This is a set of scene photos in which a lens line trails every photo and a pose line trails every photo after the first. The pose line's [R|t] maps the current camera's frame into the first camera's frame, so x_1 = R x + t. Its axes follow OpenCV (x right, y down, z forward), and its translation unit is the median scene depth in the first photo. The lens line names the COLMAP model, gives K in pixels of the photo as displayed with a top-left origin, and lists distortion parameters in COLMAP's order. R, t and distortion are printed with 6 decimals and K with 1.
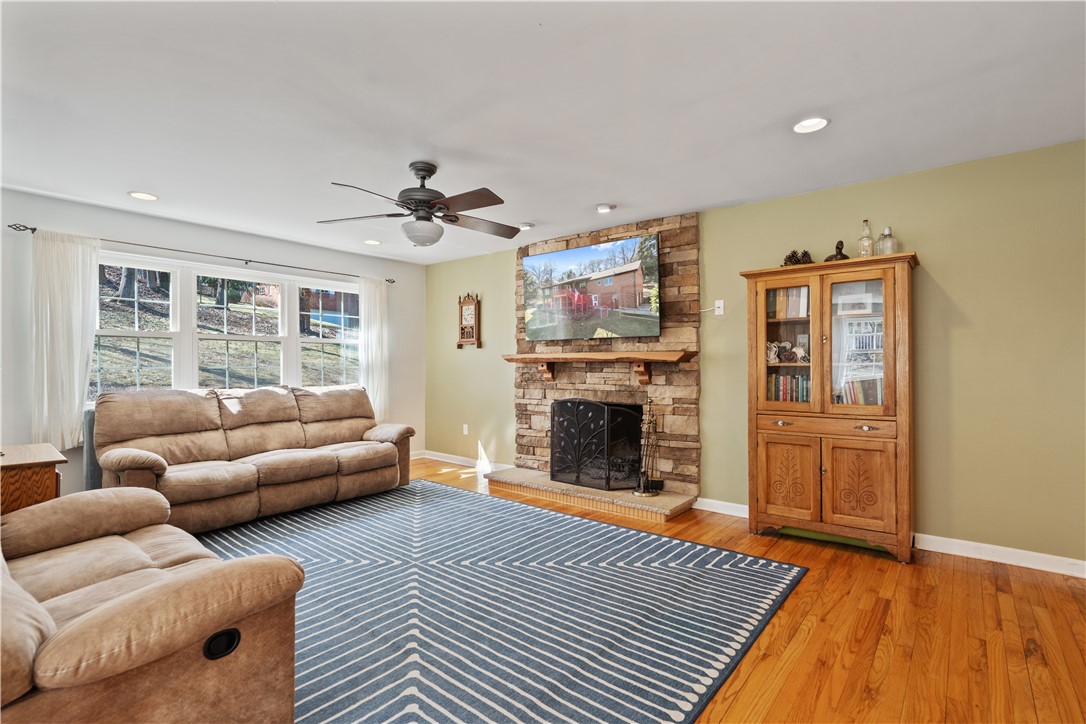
lens RADIAL K [[515.8, 0, 546.0], [0, 515.8, 365.0], [0, 0, 1]] dist [0.001432, 0.000353]
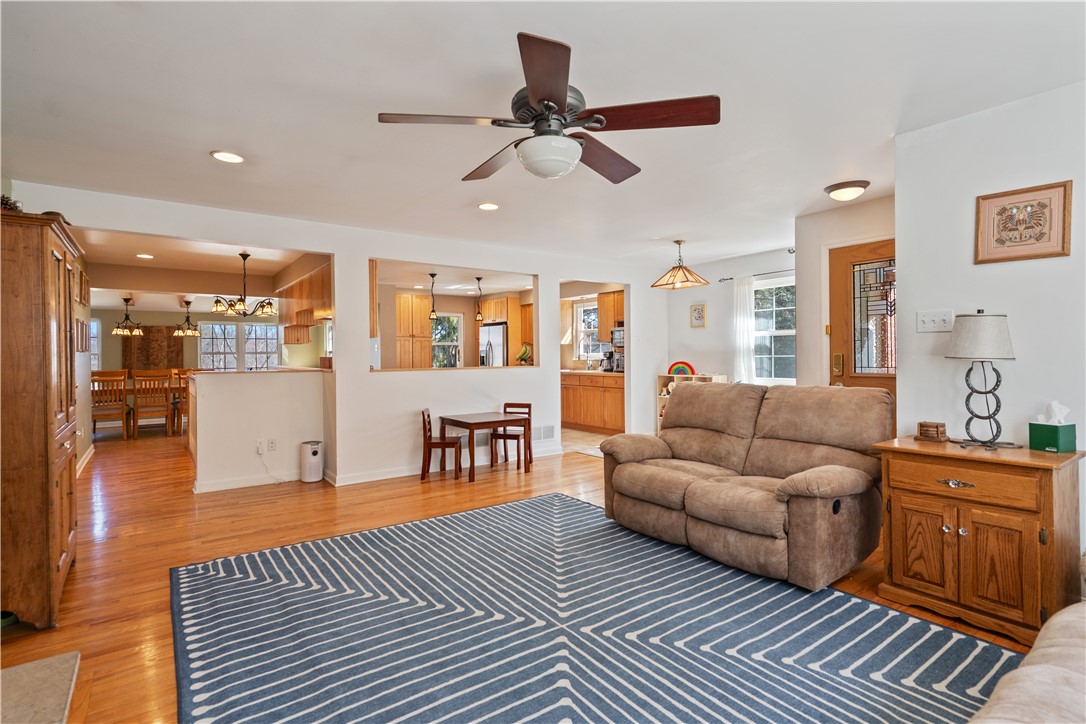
lens RADIAL K [[520.2, 0, 543.0], [0, 520.2, 362.0], [0, 0, 1]] dist [0.000226, 0.000465]
pose [[-0.969037, 0.005090, 0.246862, -0.288934], [0.008503, 0.999882, 0.012758, -0.004733], [-0.246768, 0.014462, -0.968967, 1.207859]]
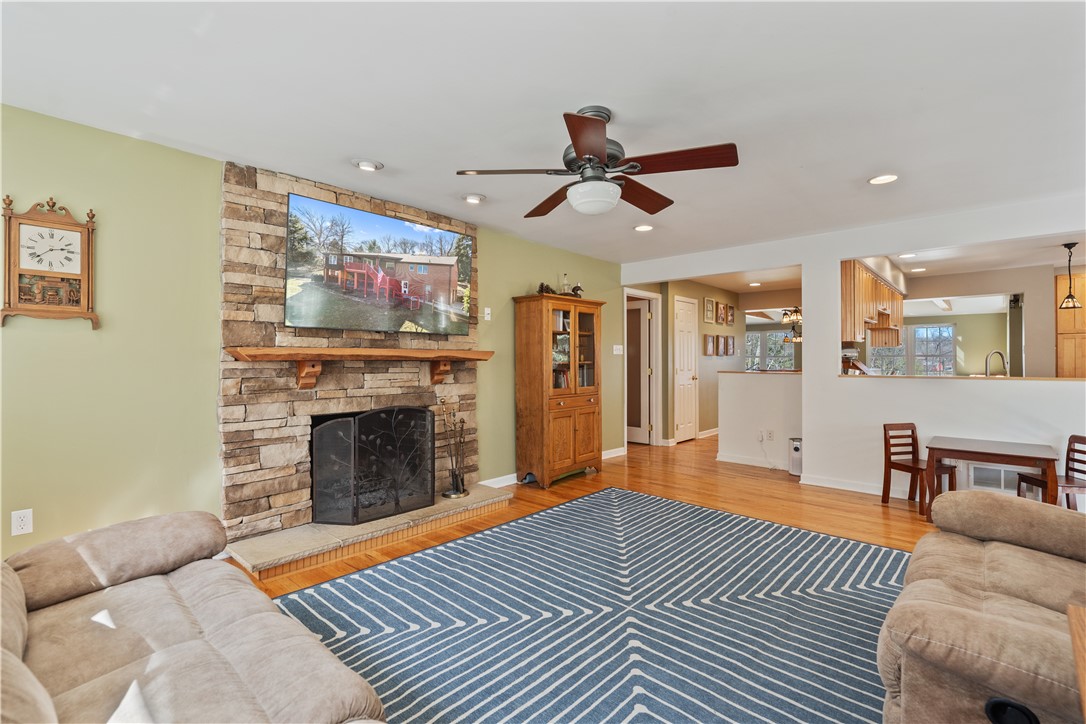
lens RADIAL K [[496.2, 0, 549.9], [0, 496.2, 357.4], [0, 0, 1]] dist [0.002447, -0.009171]
pose [[0.046093, 0.004844, 0.998925, -0.732823], [0.000037, 0.999988, -0.004851, -0.007529], [-0.998937, 0.000261, 0.046092, 0.762085]]
